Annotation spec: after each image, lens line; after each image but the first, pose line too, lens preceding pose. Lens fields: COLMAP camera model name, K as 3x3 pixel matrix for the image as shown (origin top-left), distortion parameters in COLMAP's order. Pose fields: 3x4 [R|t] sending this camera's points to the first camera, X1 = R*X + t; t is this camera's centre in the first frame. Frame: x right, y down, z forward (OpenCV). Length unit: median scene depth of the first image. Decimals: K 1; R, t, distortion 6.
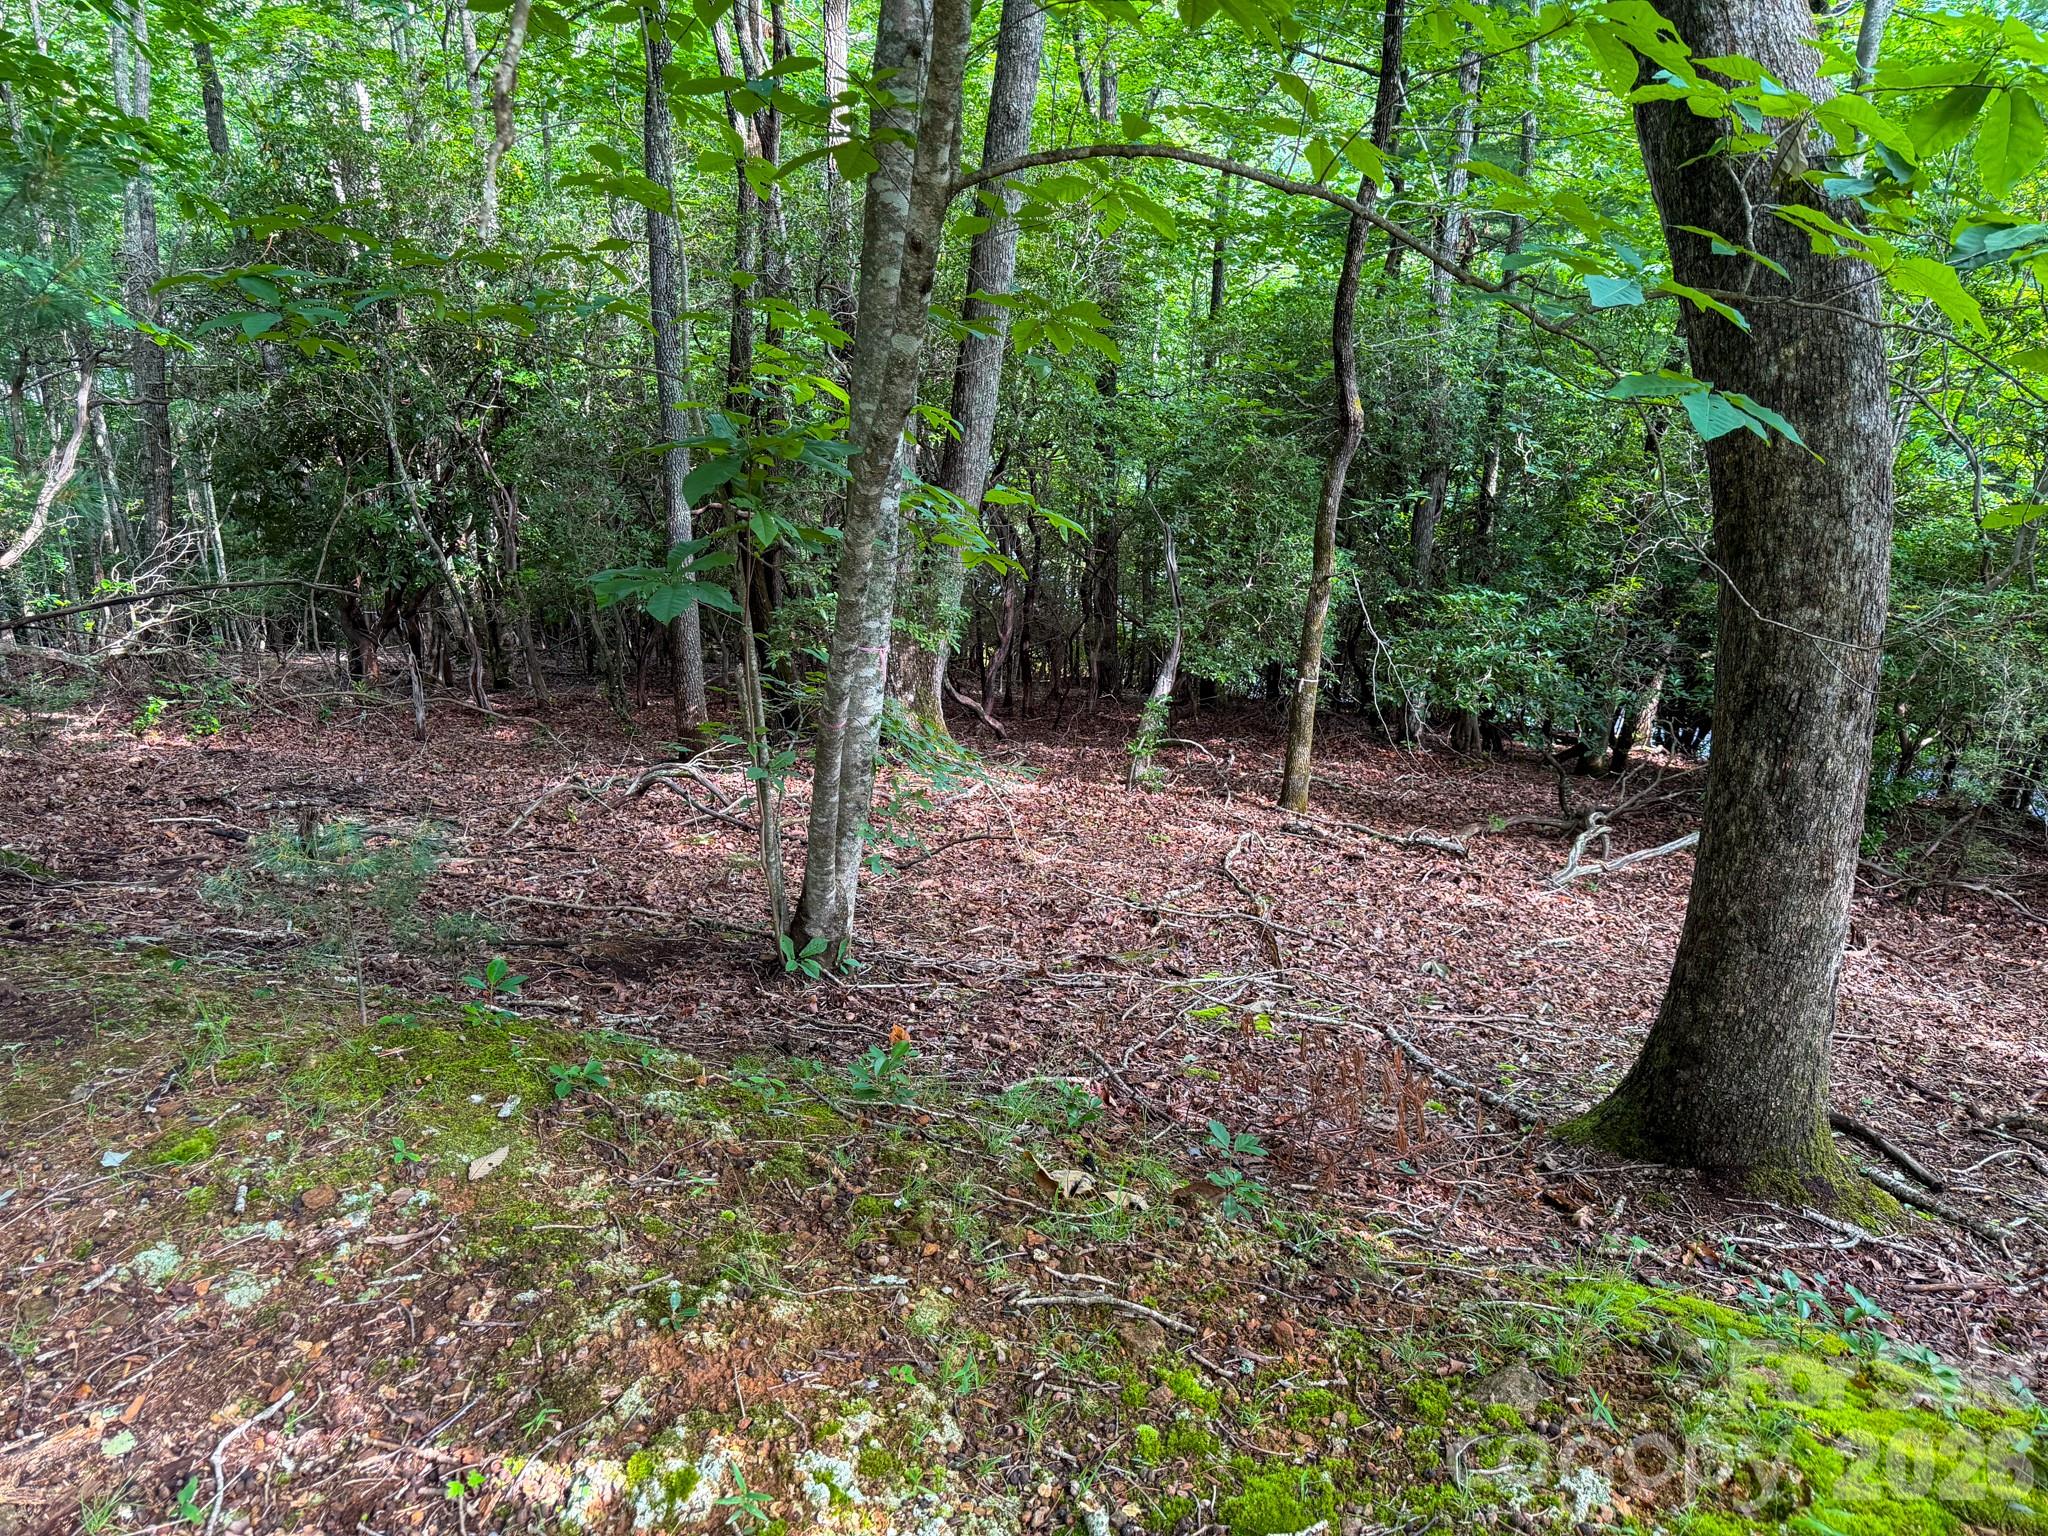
lens RADIAL K [[1439.1, 0, 1026.6], [0, 1439.1, 761.6], [0, 0, 1]] dist [0.028286, -0.029399]
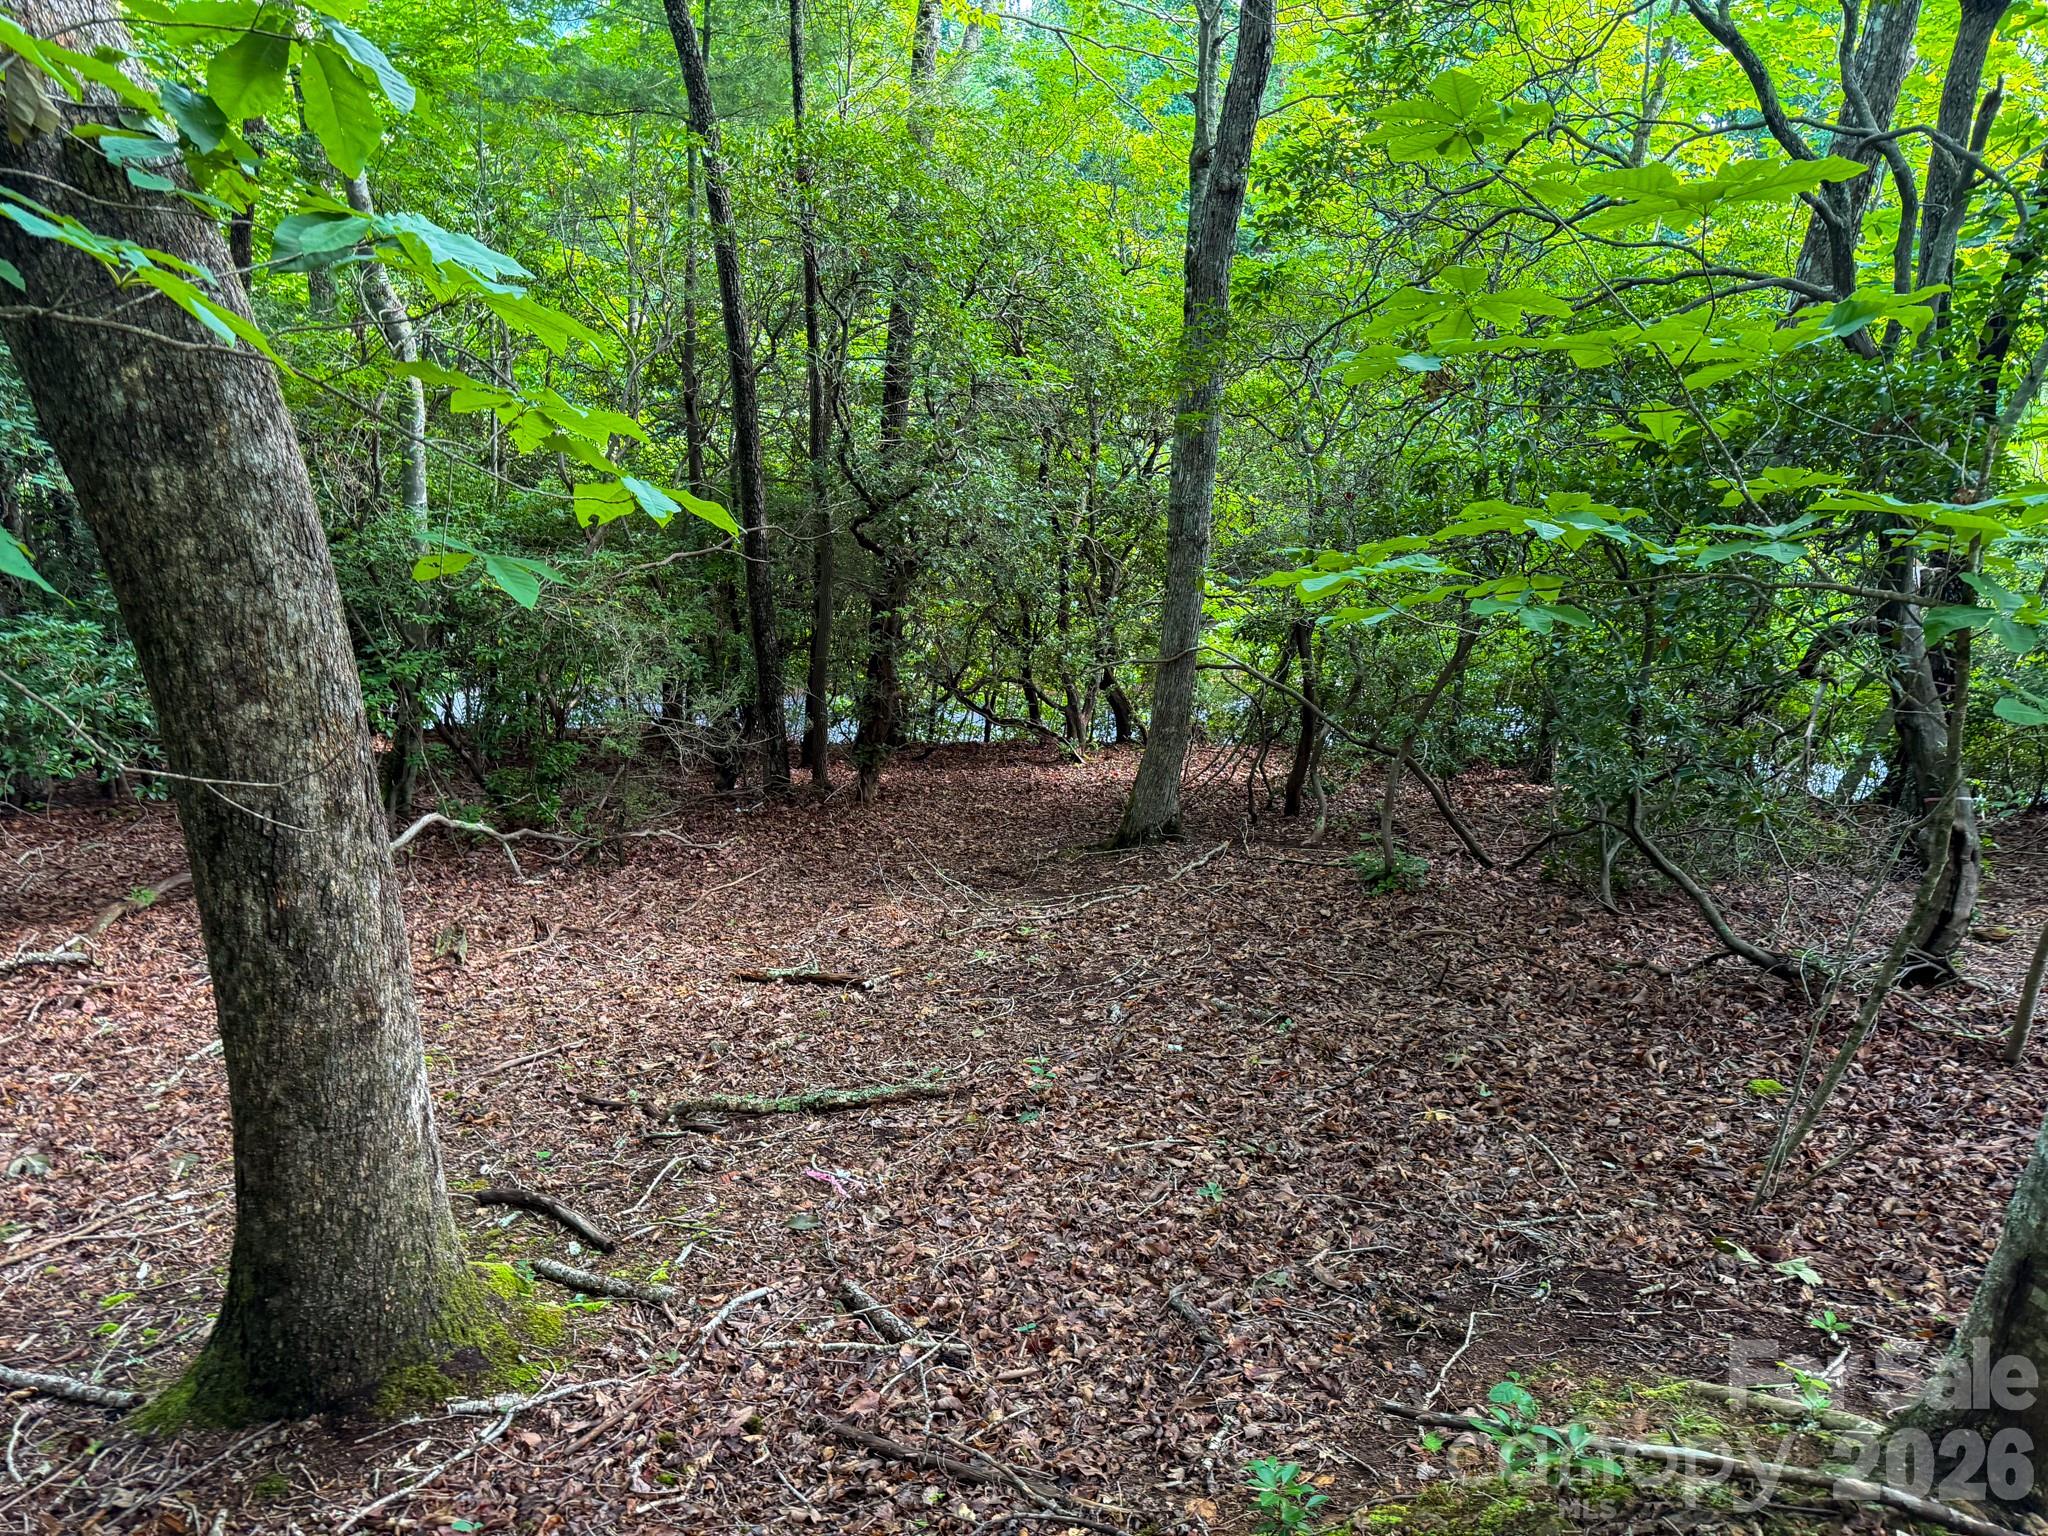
lens RADIAL K [[1439.1, 0, 1016.7], [0, 1439.1, 765.4], [0, 0, 1]] dist [0.028286, -0.029399]
pose [[0.664707, -0.226517, 0.711937, 0.247173], [0.204205, 0.971727, 0.118517, -0.080281], [-0.718655, 0.066602, 0.692170, 0.167862]]
